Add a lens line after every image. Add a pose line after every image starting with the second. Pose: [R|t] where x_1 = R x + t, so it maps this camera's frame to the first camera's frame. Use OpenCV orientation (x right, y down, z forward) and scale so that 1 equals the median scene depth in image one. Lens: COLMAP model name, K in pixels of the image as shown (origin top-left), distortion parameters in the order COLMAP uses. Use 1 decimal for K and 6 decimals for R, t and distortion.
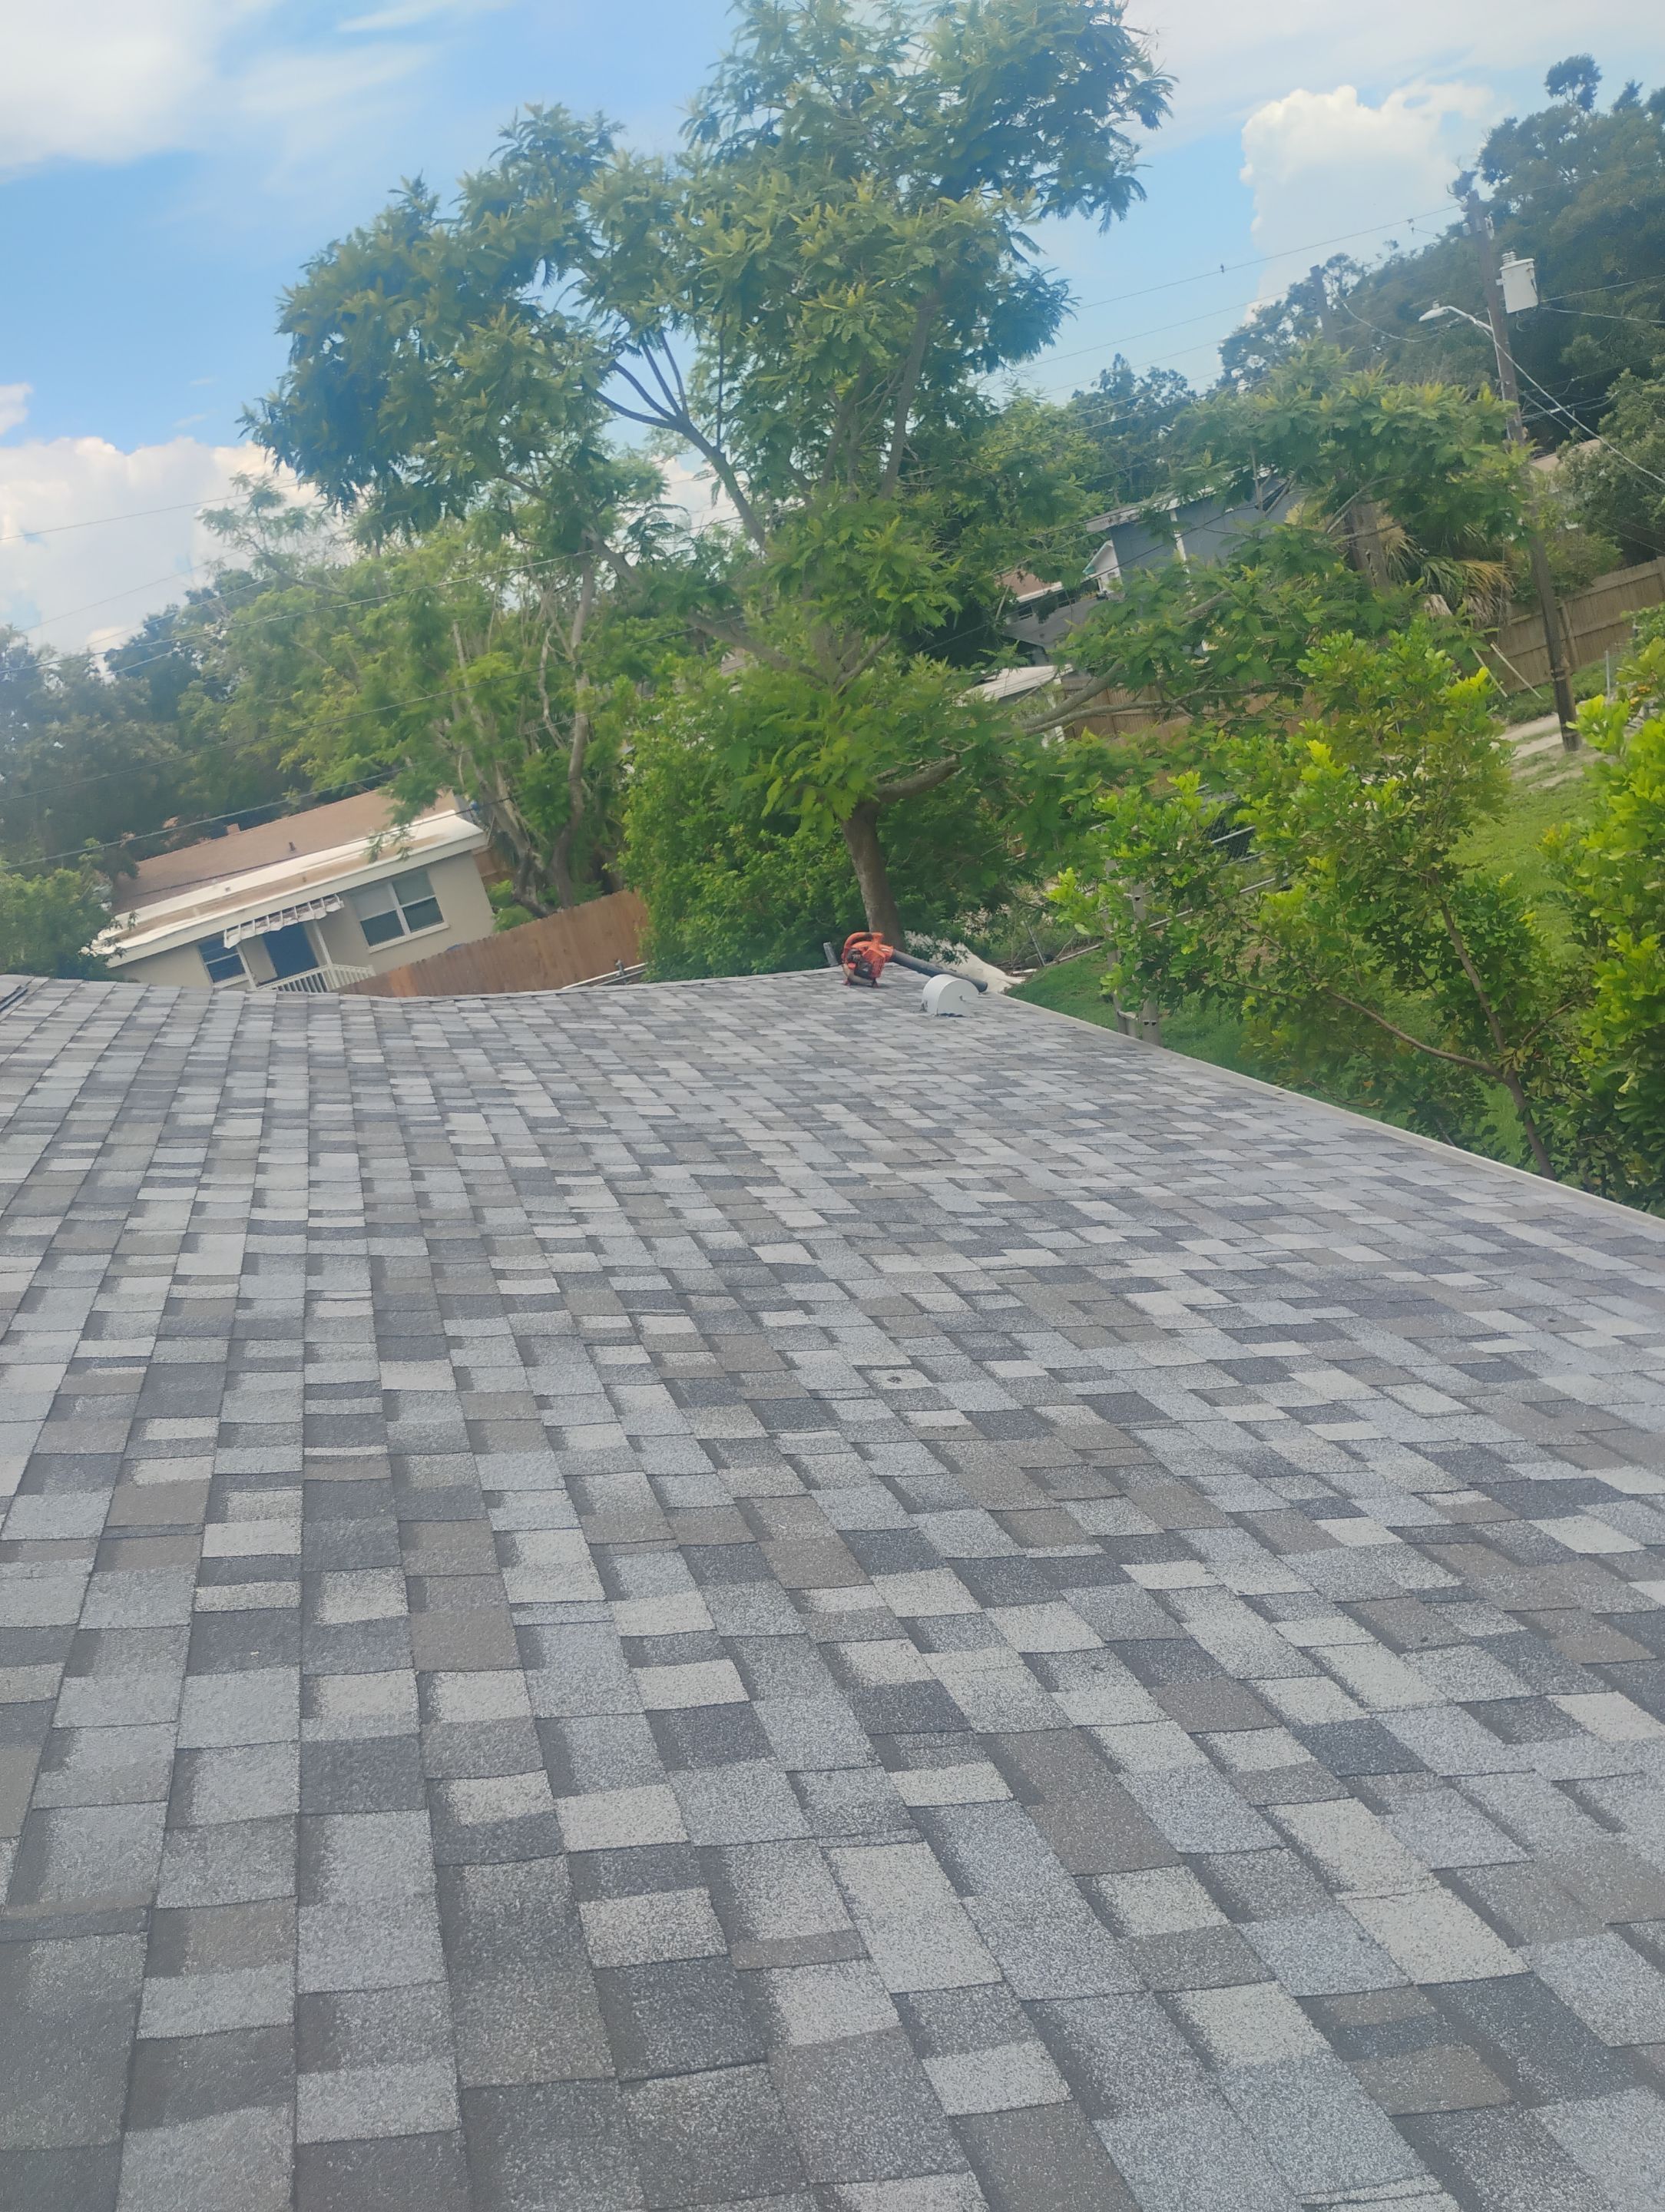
lens RADIAL K [[1850.6, 0, 836.3], [0, 1850.6, 1105.1], [0, 0, 1]] dist [0.057670, -0.081026]
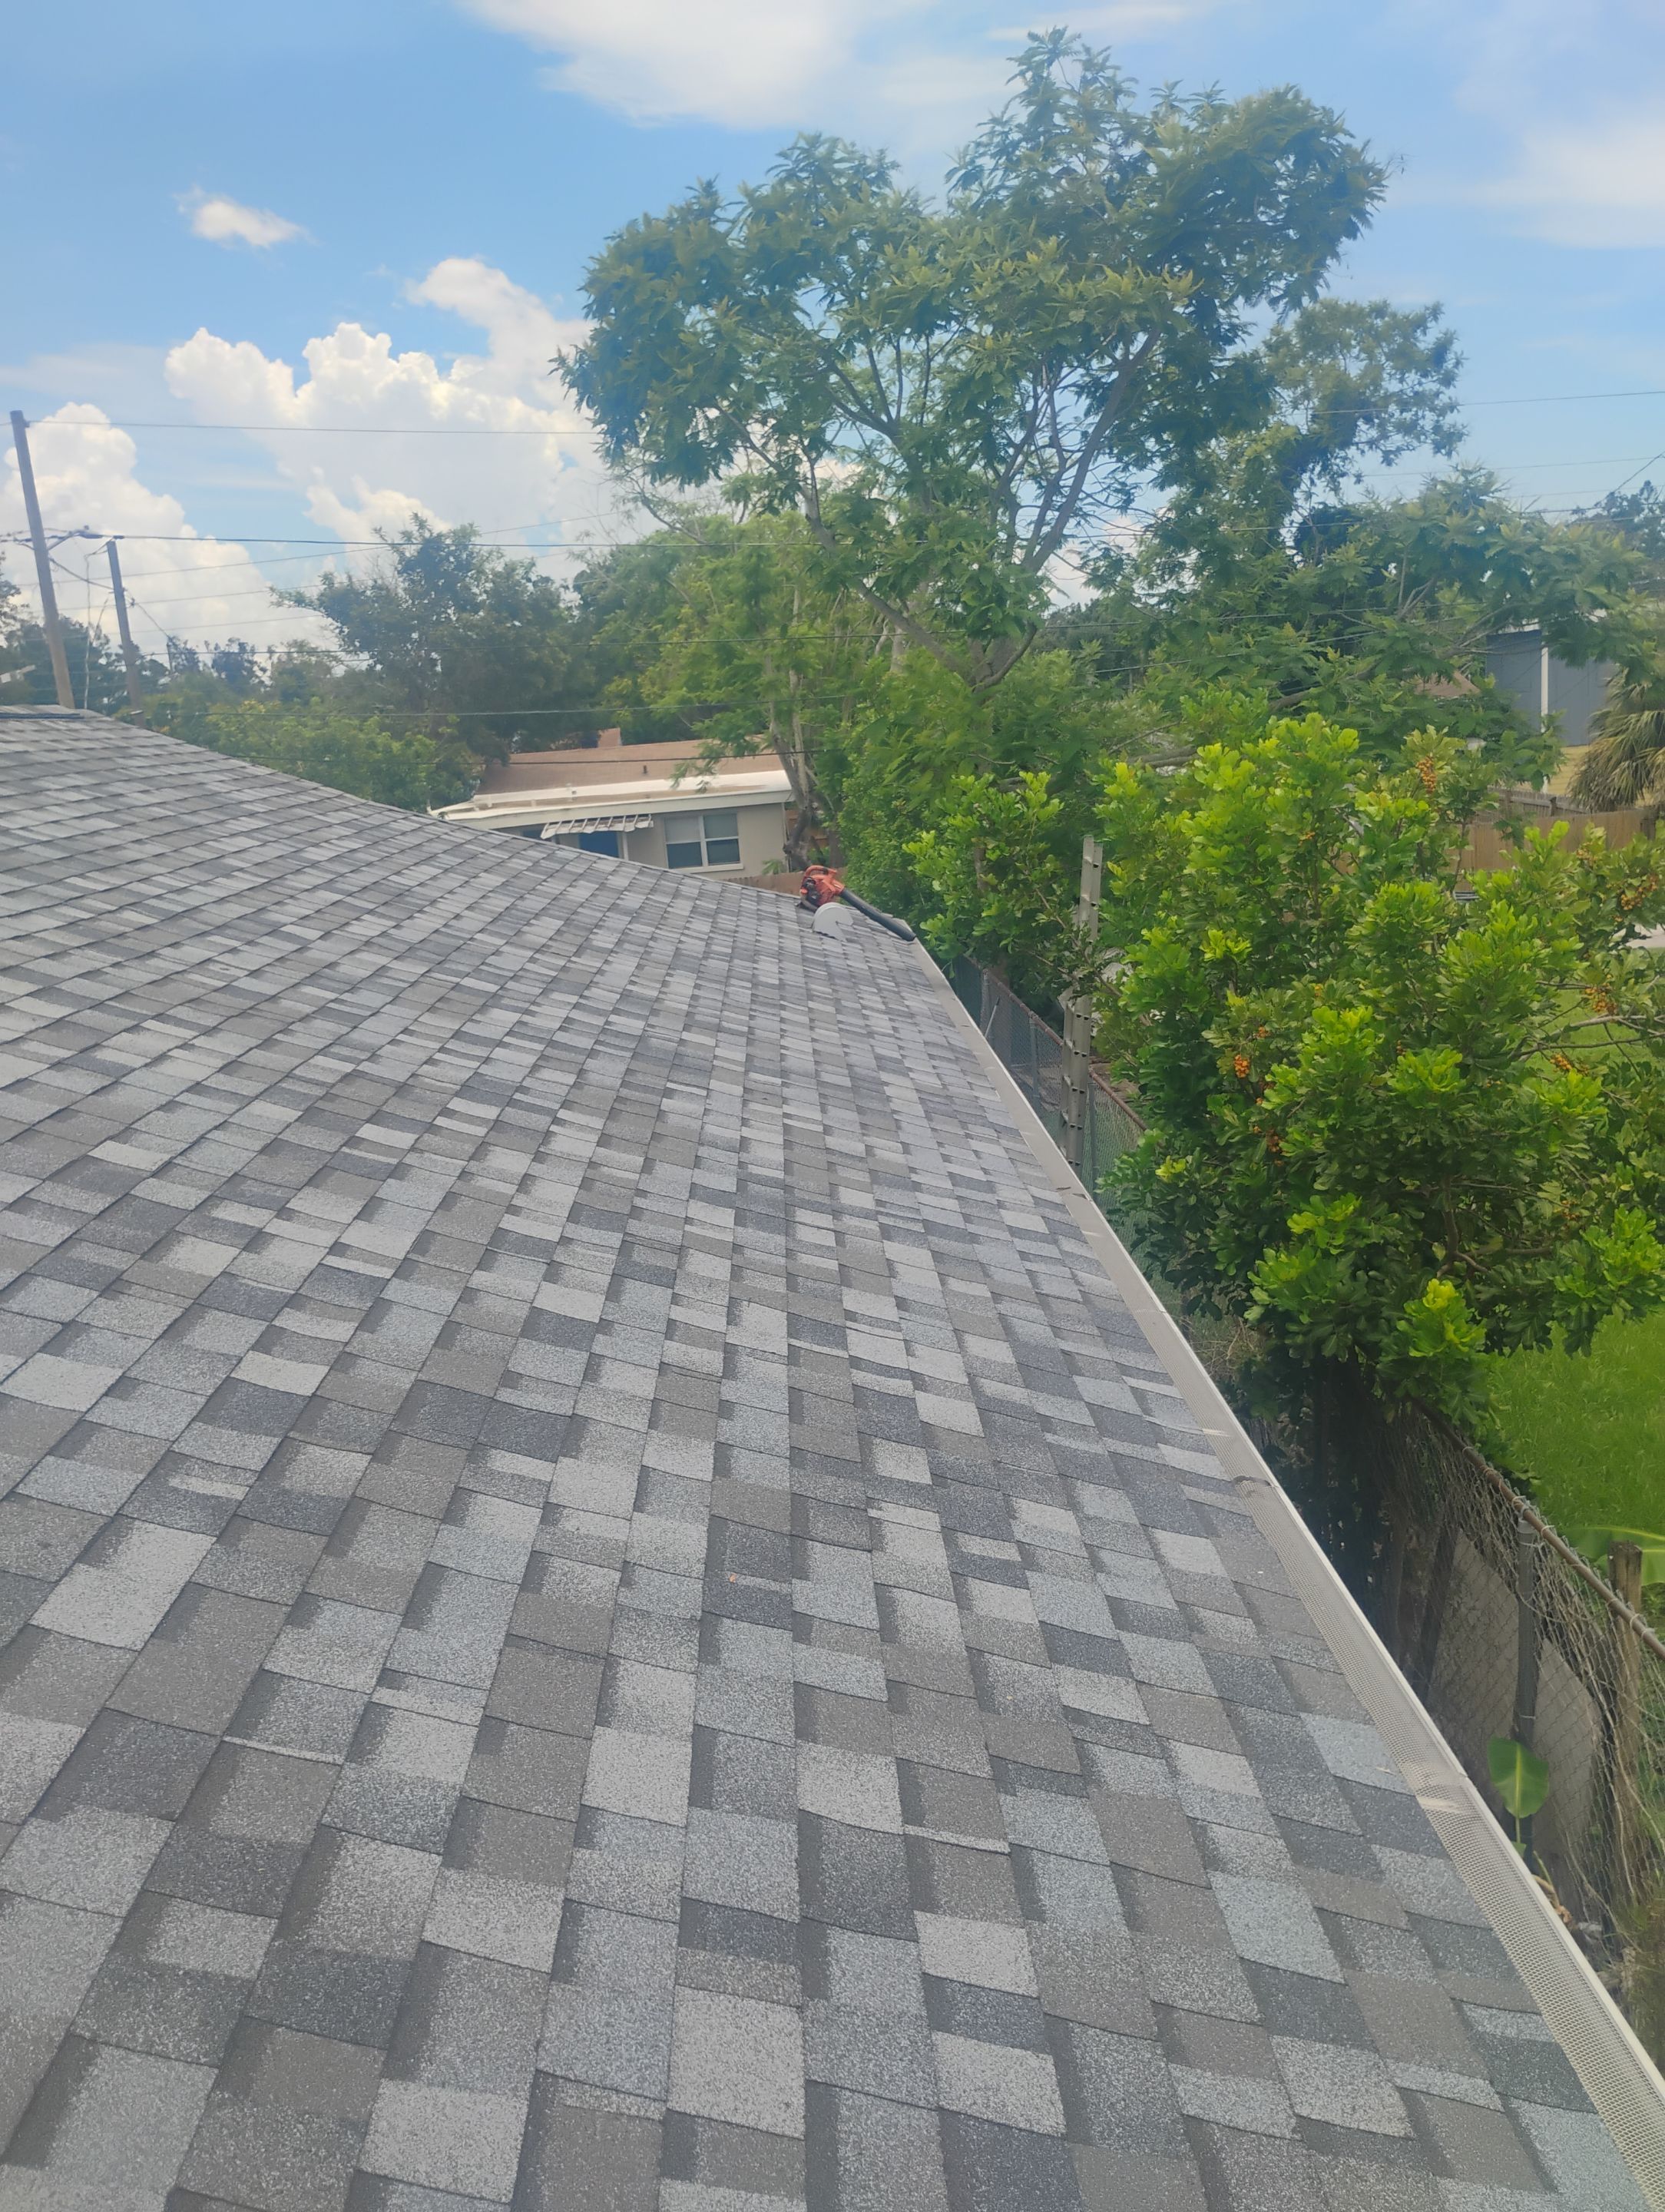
lens RADIAL K [[1850.6, 0, 825.8], [0, 1850.6, 1107.6], [0, 0, 1]] dist [0.057670, -0.081026]
pose [[0.947905, 0.254018, -0.192227, 0.083511], [-0.256057, 0.966552, 0.014584, 0.010810], [0.189502, 0.035397, 0.981242, -0.042638]]
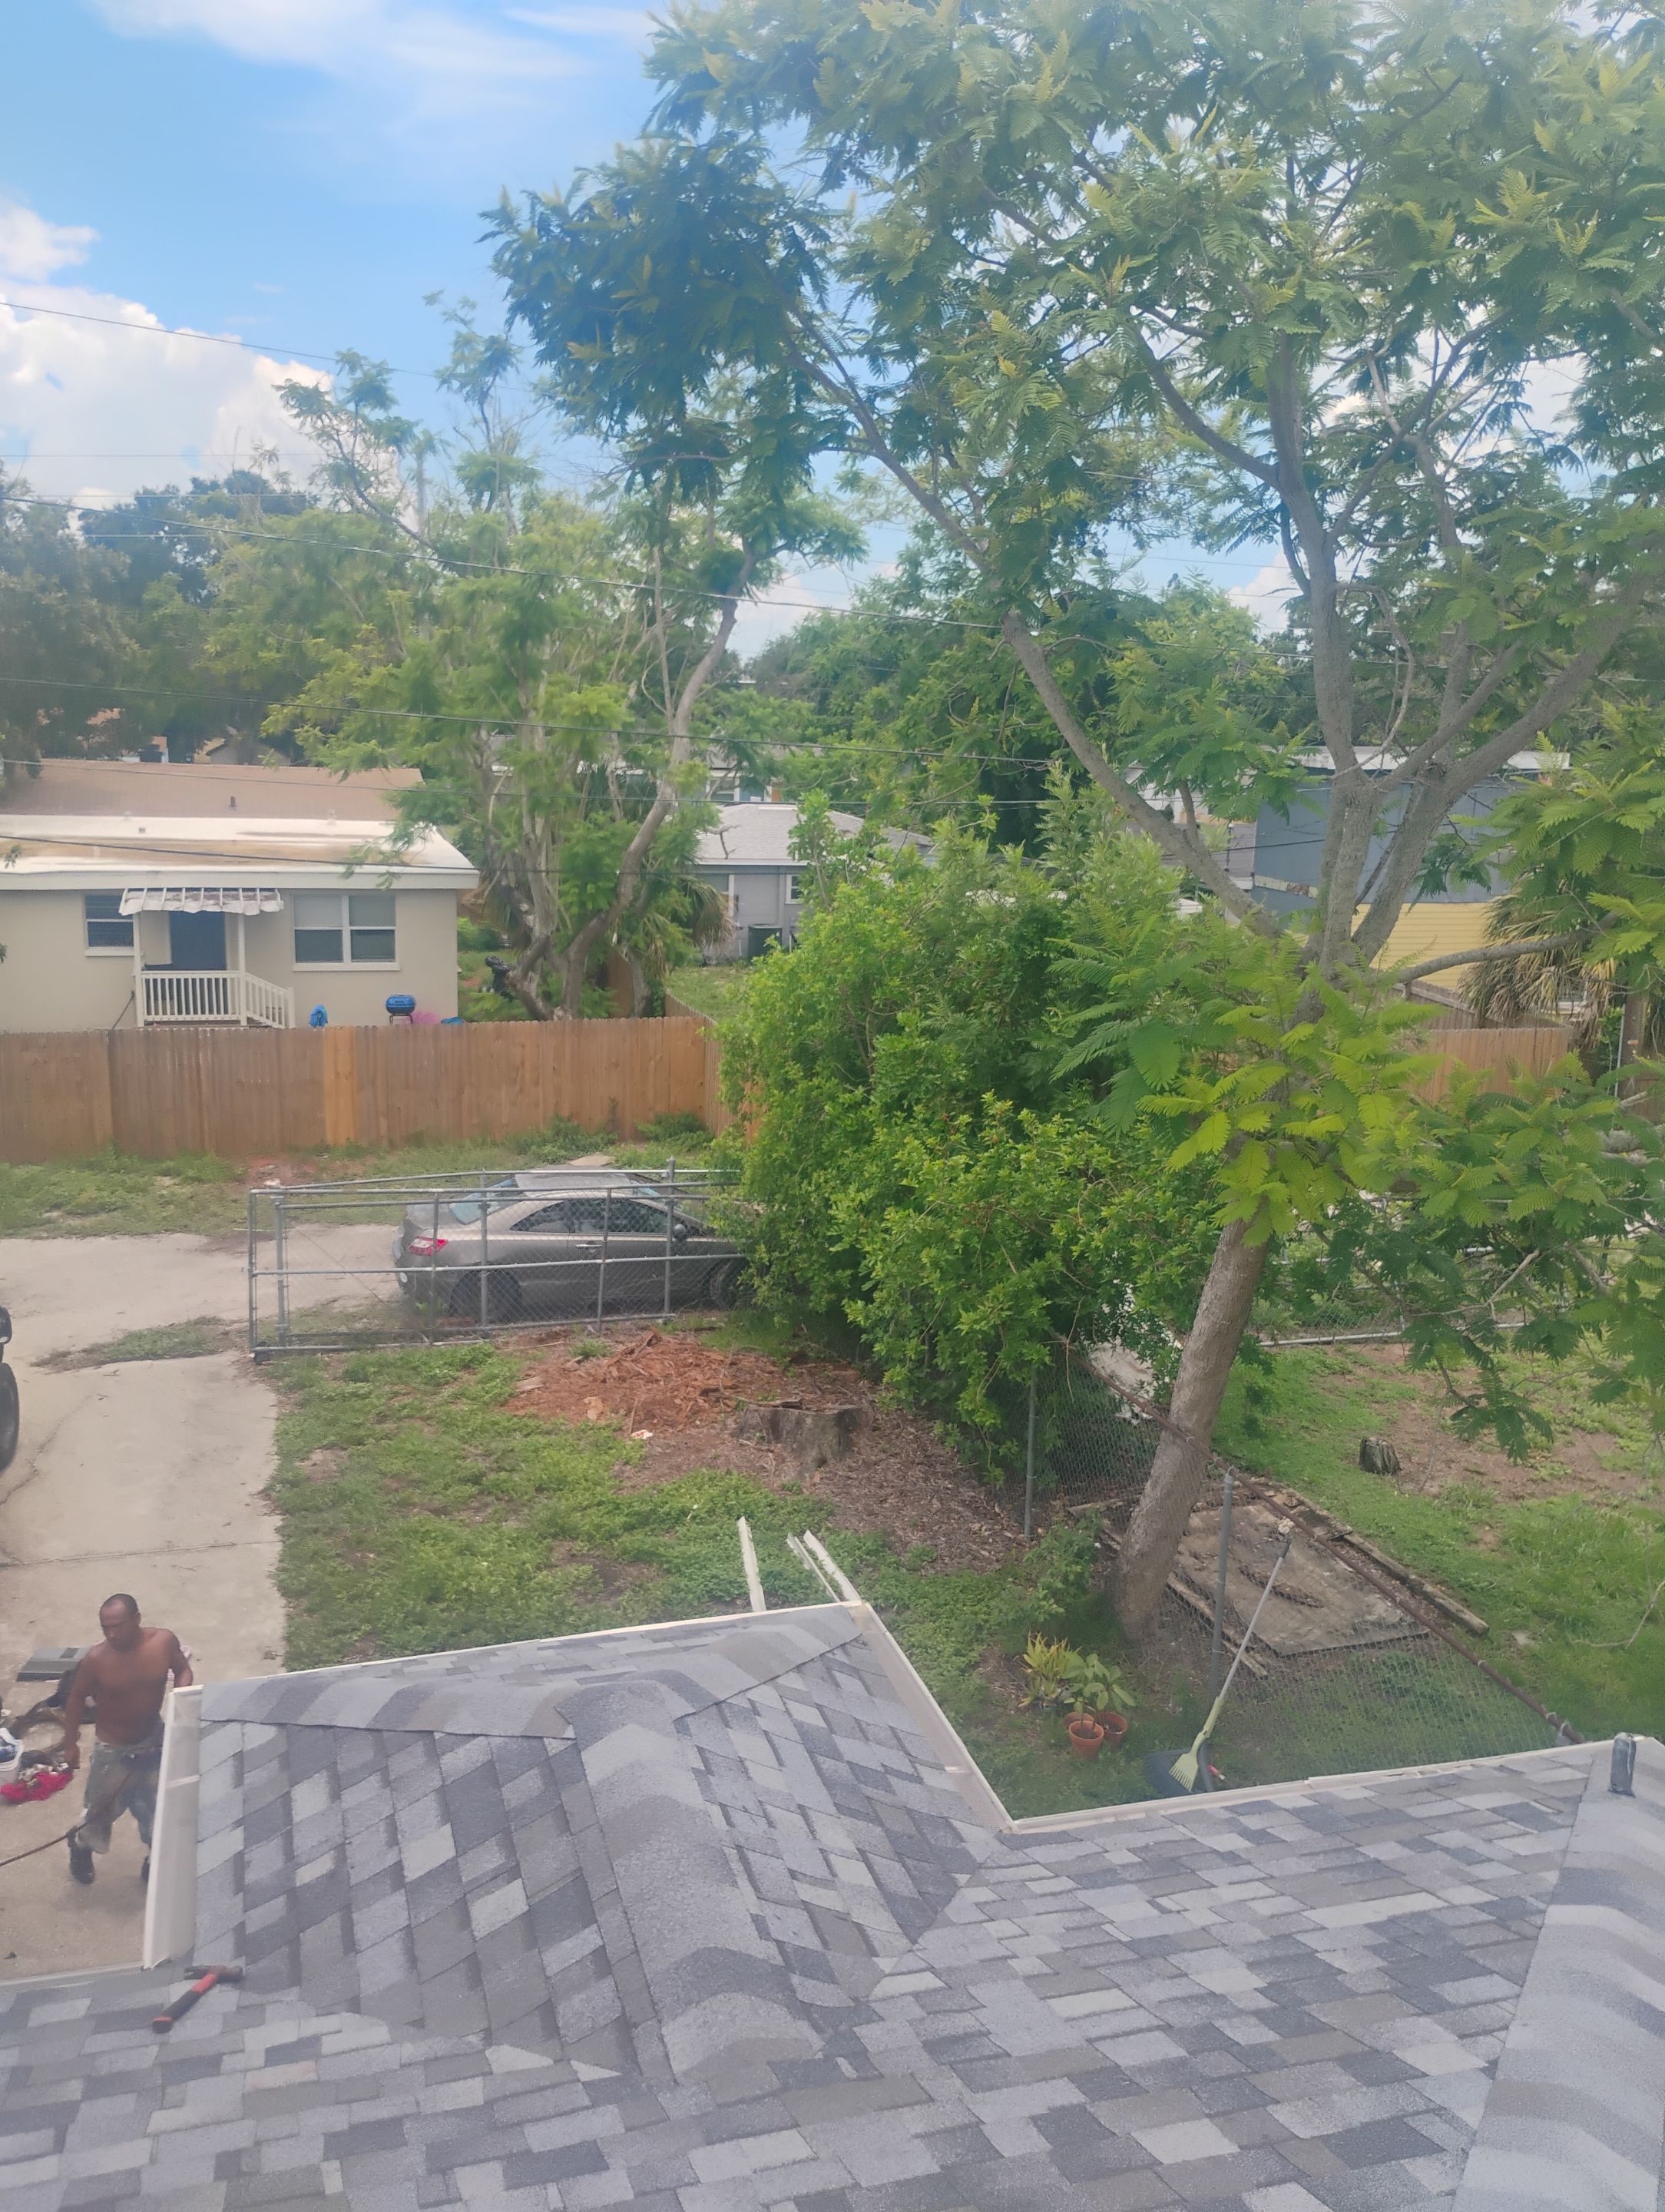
lens RADIAL K [[1850.6, 0, 832.4], [0, 1850.6, 1118.9], [0, 0, 1]] dist [0.057670, -0.081026]
pose [[0.947642, 0.308534, 0.082346, -0.081804], [-0.304197, 0.950644, -0.061164, -0.045123], [-0.097153, 0.032912, 0.994725, 0.193738]]
